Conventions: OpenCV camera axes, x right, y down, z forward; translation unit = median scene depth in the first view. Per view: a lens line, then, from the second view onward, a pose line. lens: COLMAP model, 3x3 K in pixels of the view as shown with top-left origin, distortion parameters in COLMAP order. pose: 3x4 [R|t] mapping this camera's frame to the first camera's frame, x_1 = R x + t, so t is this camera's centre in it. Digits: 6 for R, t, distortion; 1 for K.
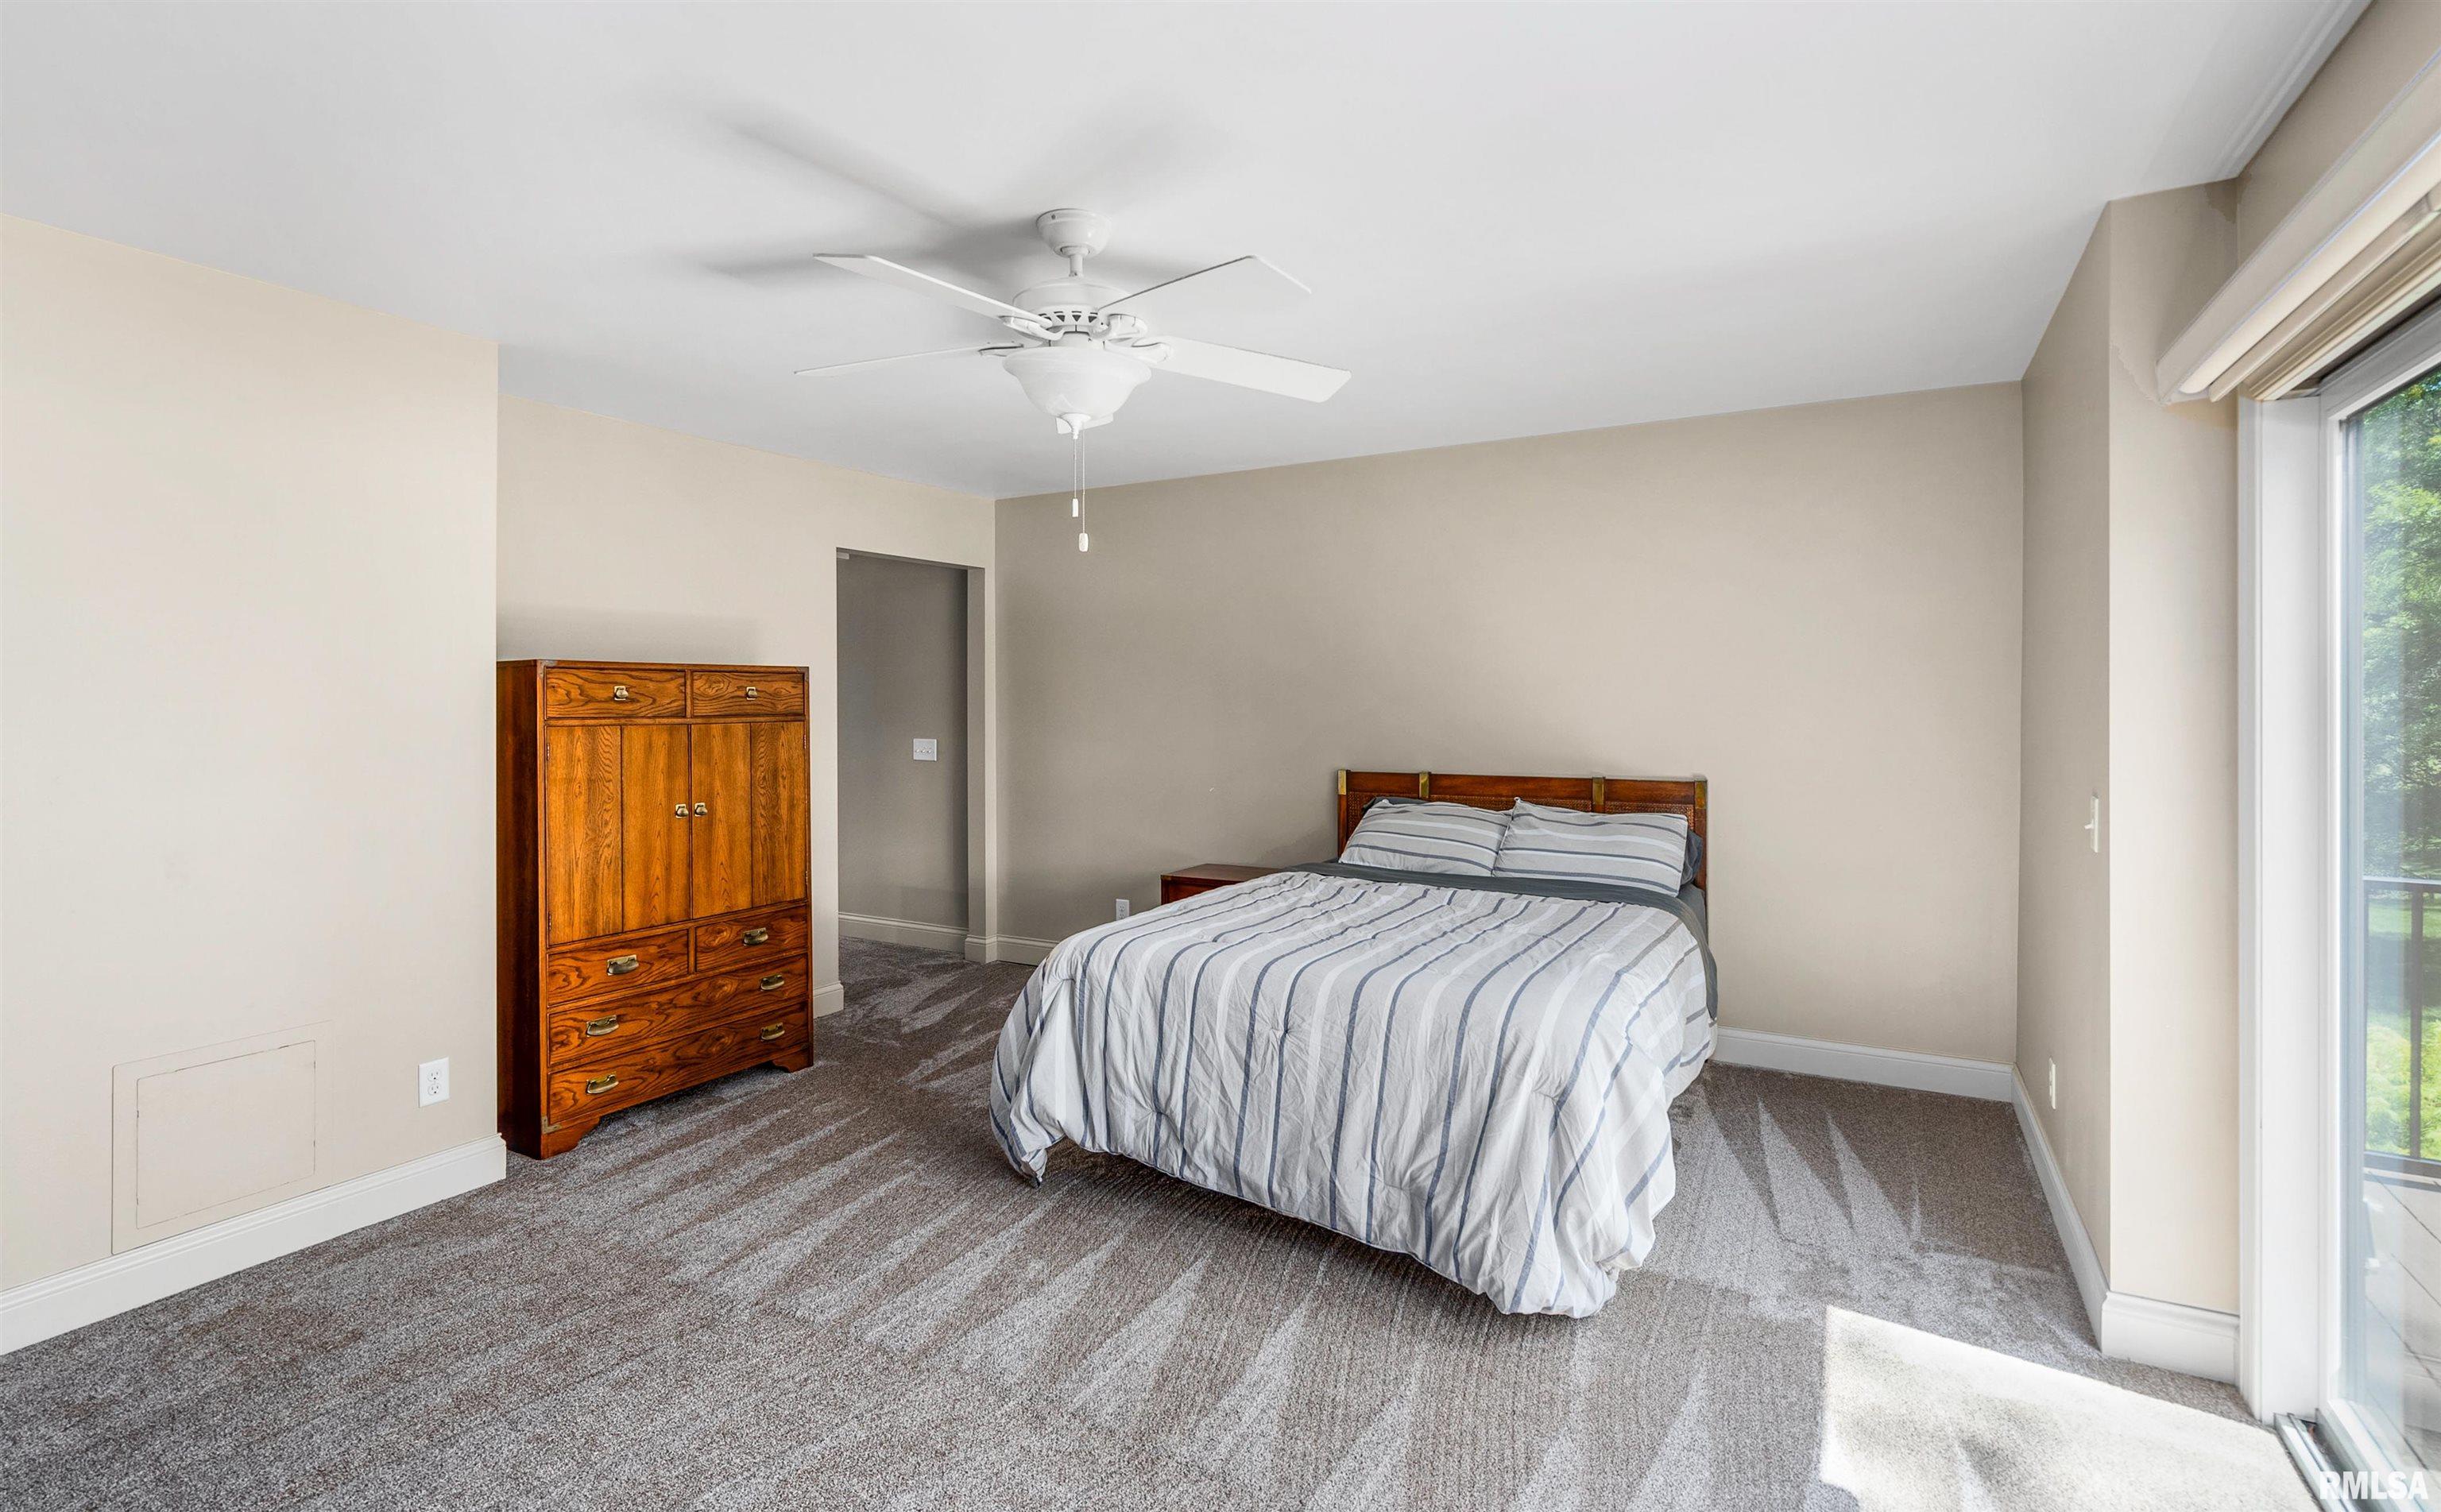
lens RADIAL K [[1129.2, 0, 1242.1], [0, 1129.2, 712.0], [0, 0, 1]] dist [0.002734, 0.000771]
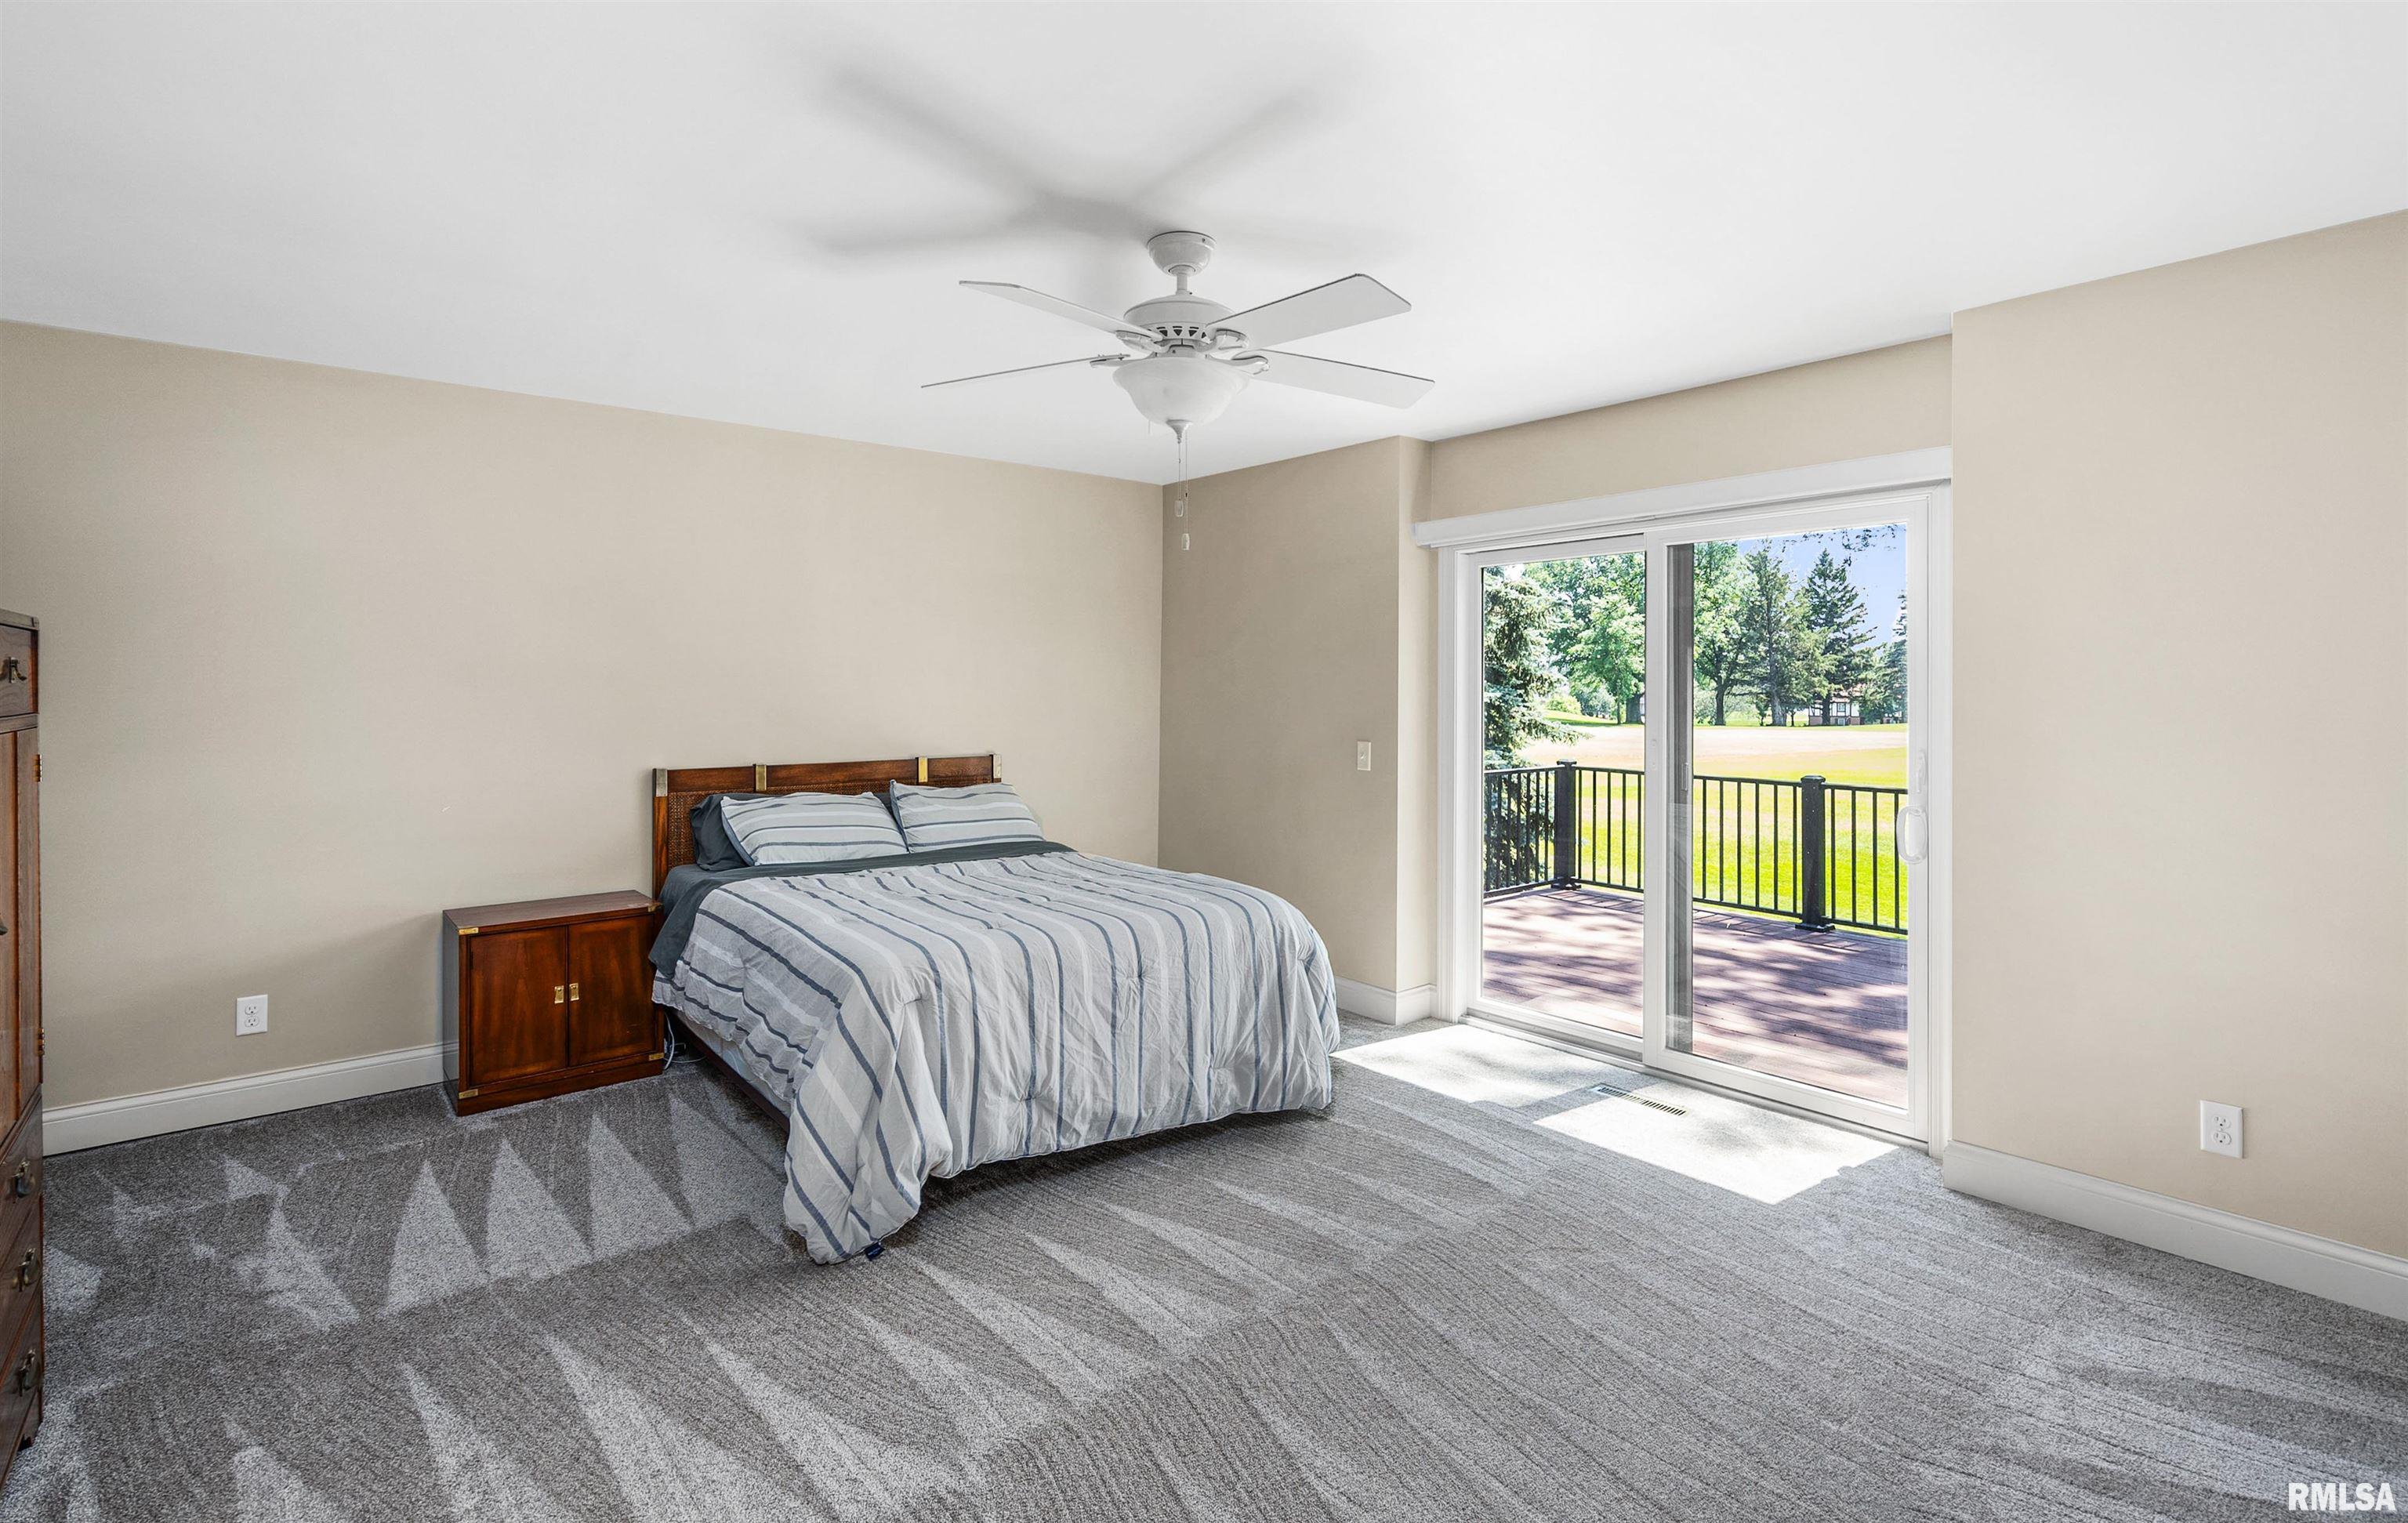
lens RADIAL K [[1108.0, 0, 1203.5], [0, 1108.0, 701.8], [0, 0, 1]] dist [0.001238, 0.000411]
pose [[0.366407, -0.004919, 0.930442, -0.975889], [0.006817, 0.999973, 0.002602, -0.000005], [-0.930430, 0.005389, 0.366431, 0.516407]]
